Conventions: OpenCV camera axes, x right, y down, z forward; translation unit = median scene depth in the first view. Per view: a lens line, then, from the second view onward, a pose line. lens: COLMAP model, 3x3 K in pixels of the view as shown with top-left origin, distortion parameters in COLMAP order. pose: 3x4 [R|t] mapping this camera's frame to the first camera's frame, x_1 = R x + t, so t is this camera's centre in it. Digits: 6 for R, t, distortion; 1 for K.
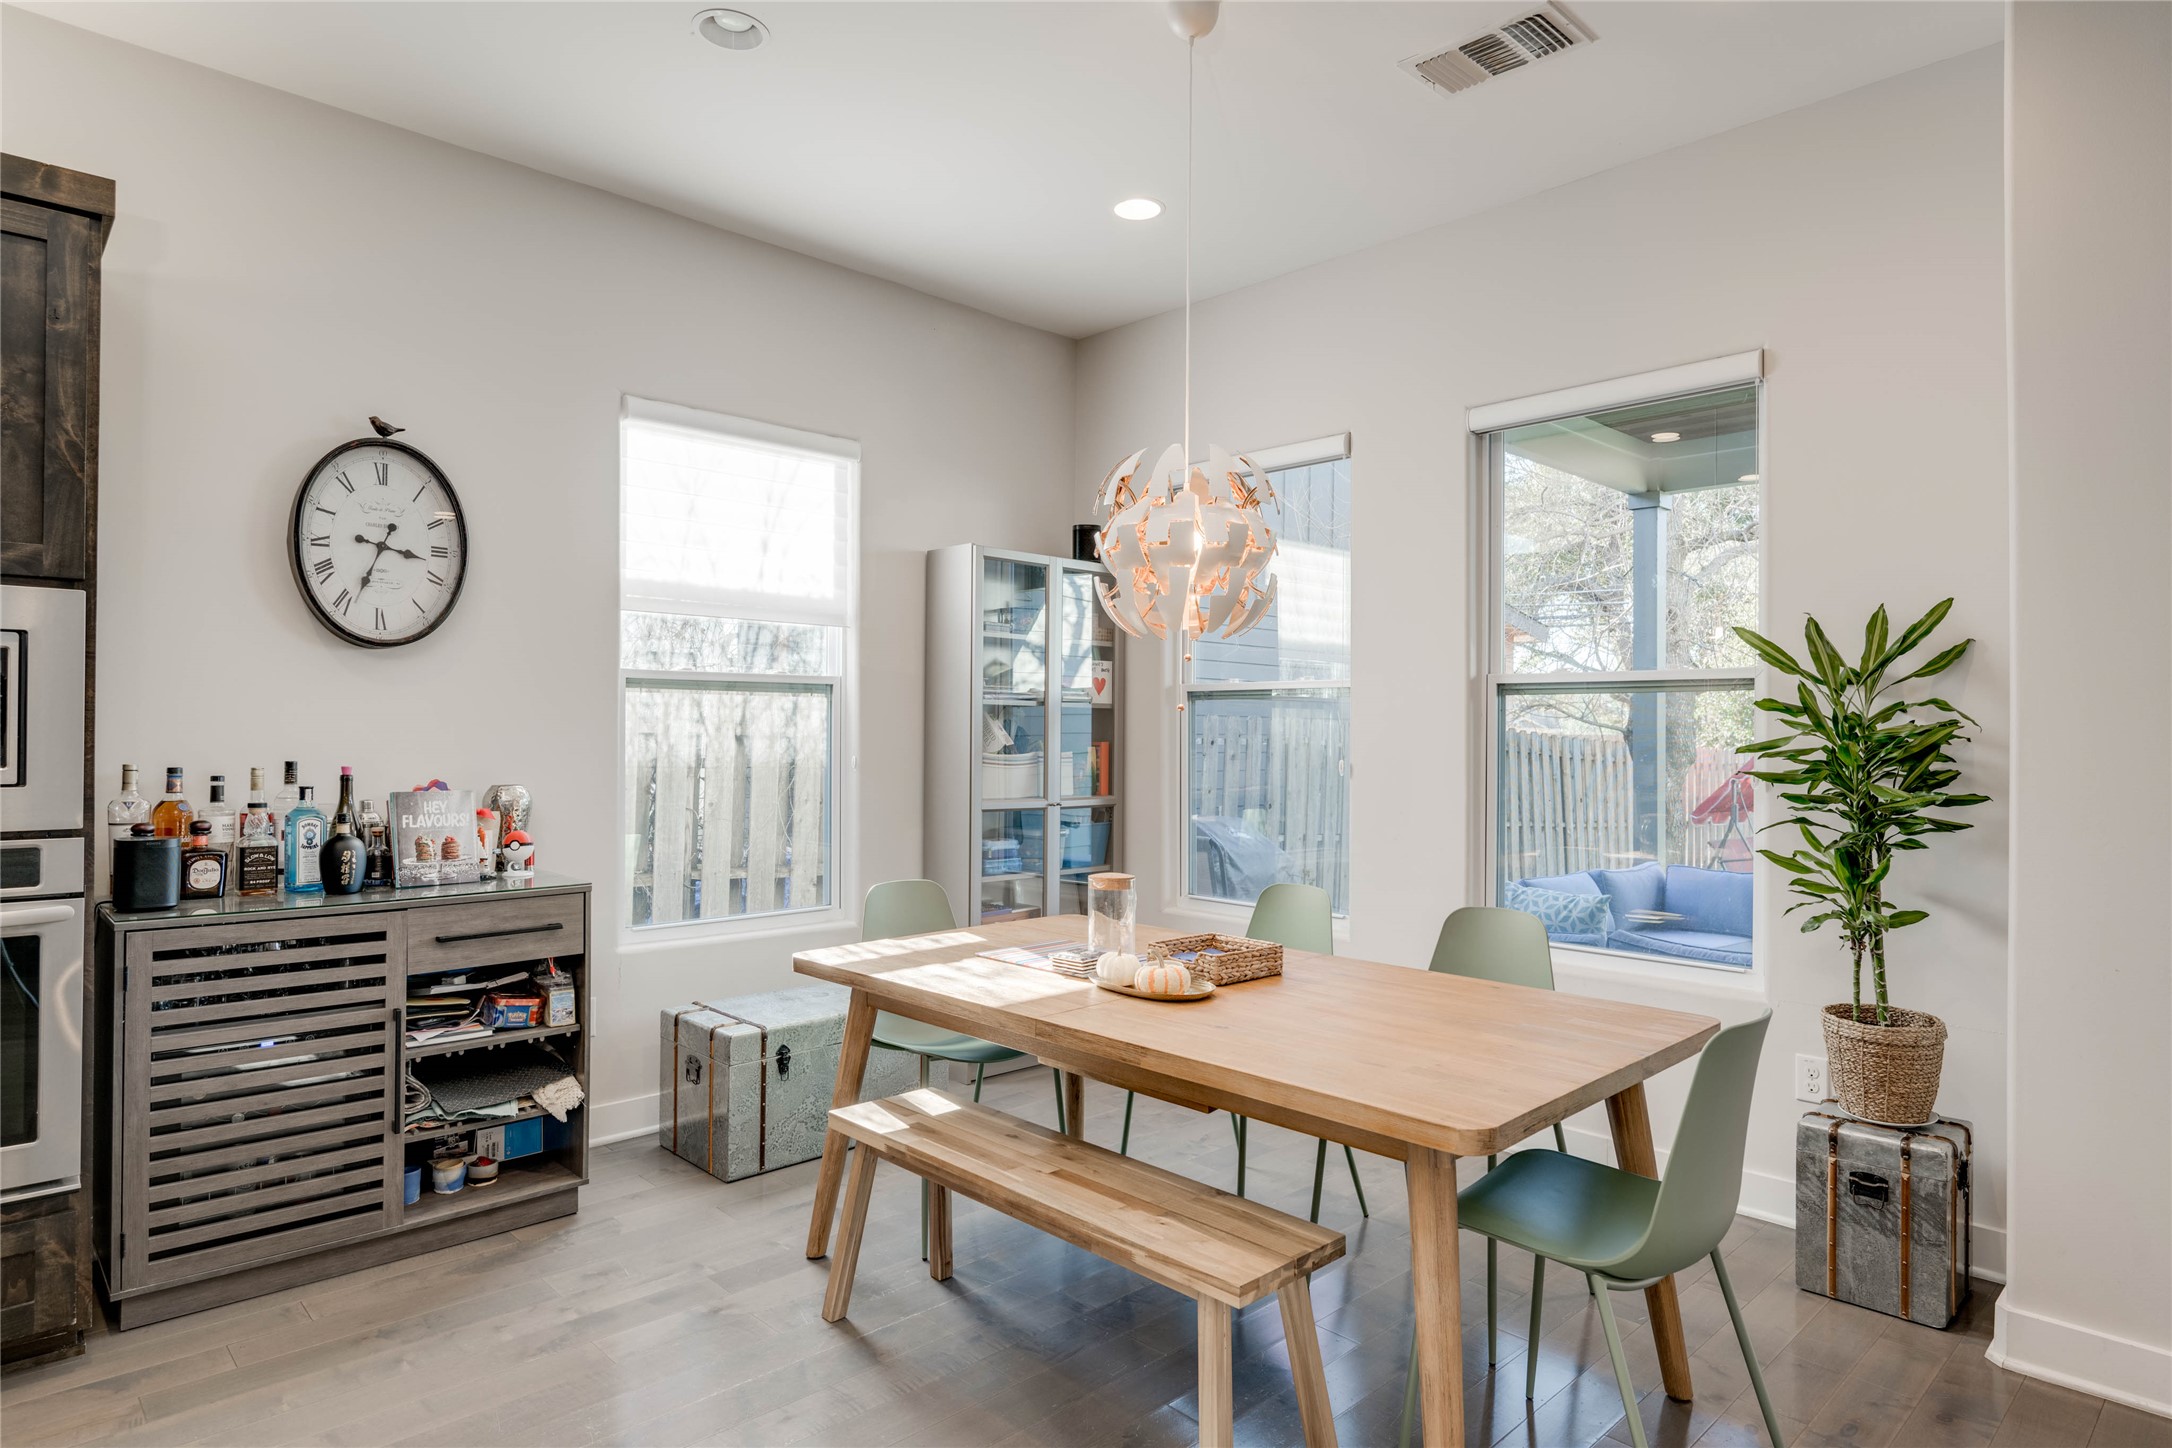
lens RADIAL K [[1226.1, 0, 1086.0], [0, 1226.1, 724.0], [0, 0, 1]] dist [-0.001077, 0.000104]
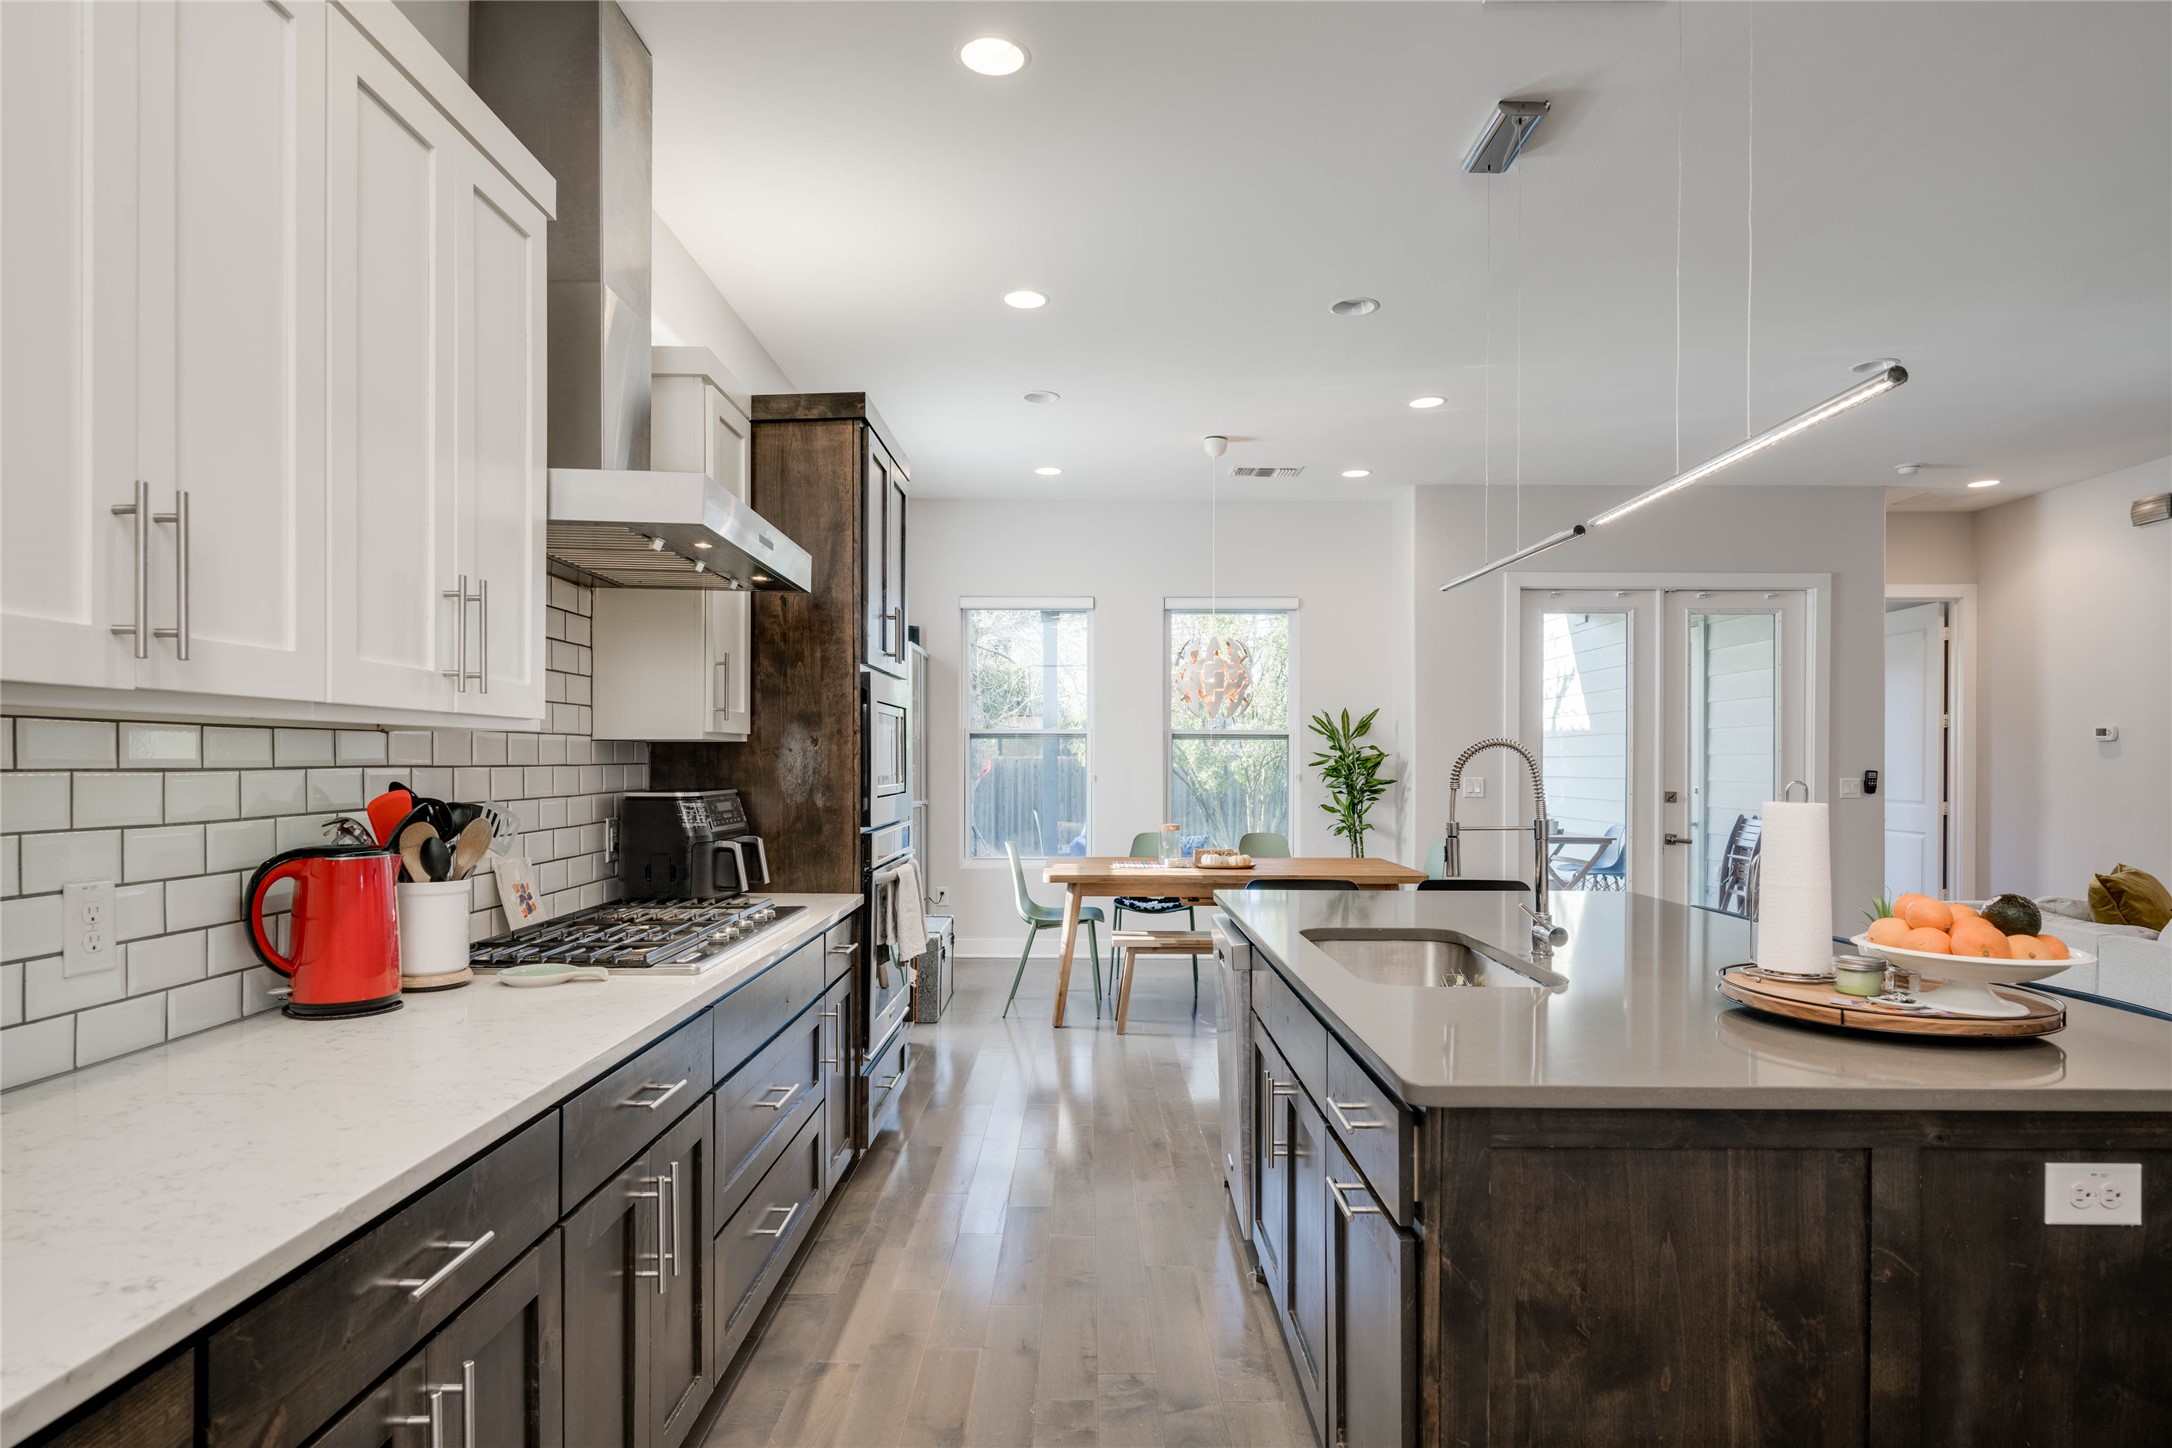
lens RADIAL K [[1180.9, 0, 1078.4], [0, 1180.9, 758.9], [0, 0, 1]] dist [-0.000084, -0.000074]
pose [[0.702991, -0.006392, 0.711170, -1.487804], [-0.002619, 0.999930, 0.011576, -0.016532], [-0.711194, -0.010000, 0.702925, -0.333803]]
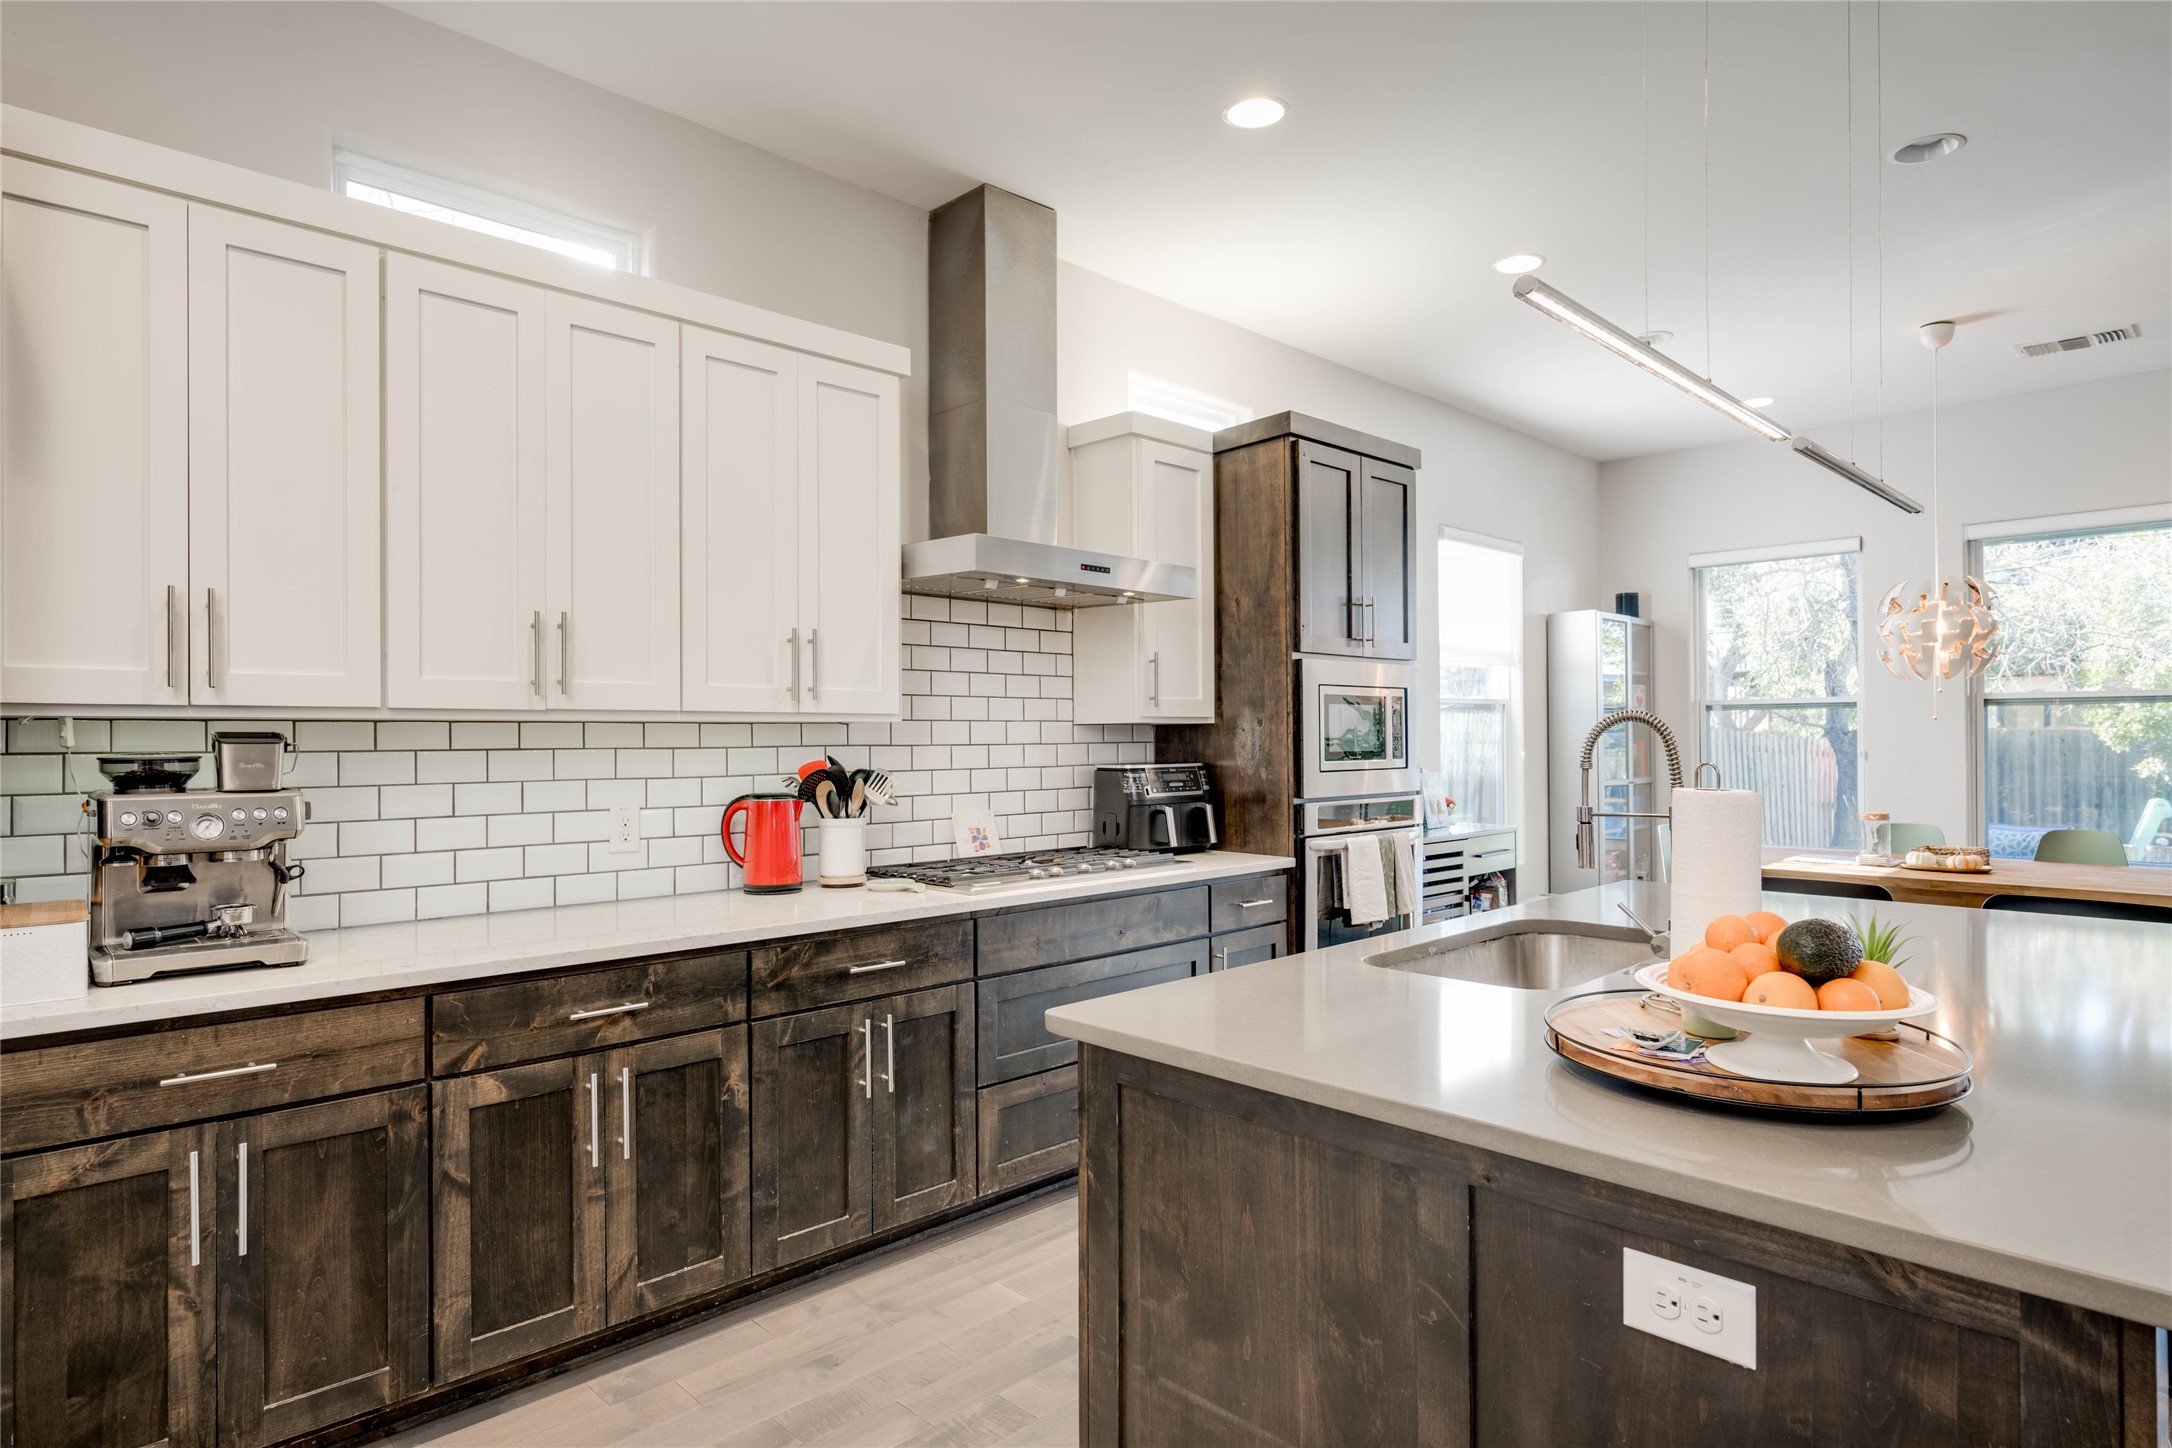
lens RADIAL K [[1174.1, 0, 1086.0], [0, 1174.1, 724.0], [0, 0, 1]] dist [-0.001890, 0.000561]
pose [[0.999881, -0.014826, -0.004170, -1.039555], [0.014816, 0.999887, -0.002414, -0.017198], [0.004205, 0.002352, 0.999988, -0.655720]]
